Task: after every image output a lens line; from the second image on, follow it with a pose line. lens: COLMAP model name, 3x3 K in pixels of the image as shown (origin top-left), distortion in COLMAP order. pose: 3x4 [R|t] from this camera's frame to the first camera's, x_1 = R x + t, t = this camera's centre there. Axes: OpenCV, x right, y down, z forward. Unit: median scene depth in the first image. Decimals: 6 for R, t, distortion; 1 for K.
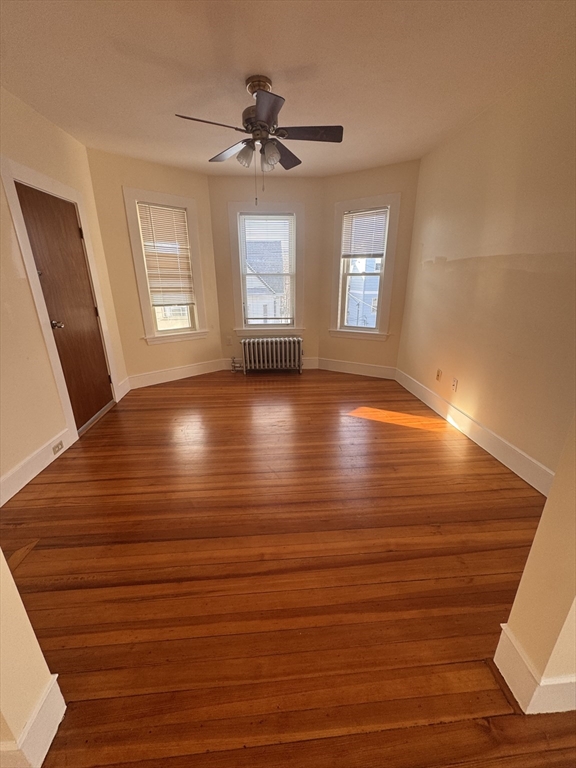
lens RADIAL K [[306.6, 0, 291.4], [0, 306.6, 384.3], [0, 0, 1]] dist [0.000892, 0.000055]
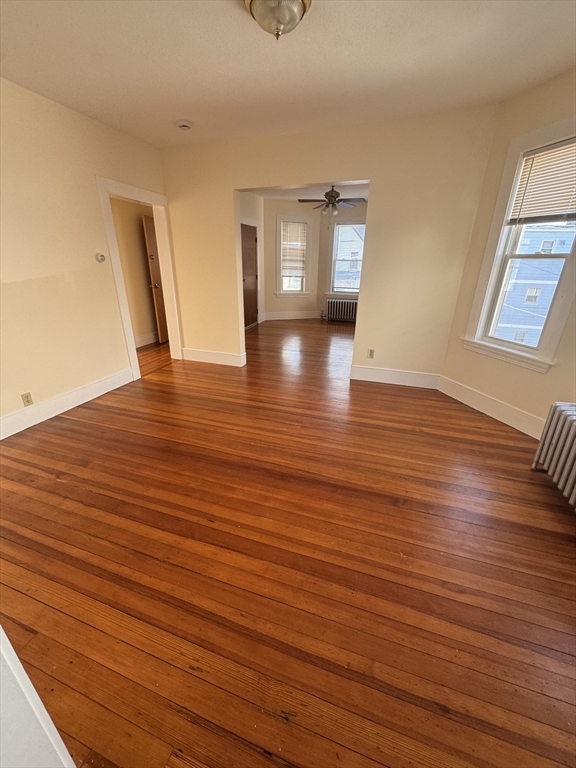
lens RADIAL K [[306.6, 0, 290.5], [0, 306.6, 383.8], [0, 0, 1]] dist [0.000892, 0.000055]
pose [[0.919851, 0.165804, -0.355505, 0.328932], [-0.146762, 0.985924, 0.080087, 0.207793], [0.363780, -0.021493, 0.931237, -0.658147]]
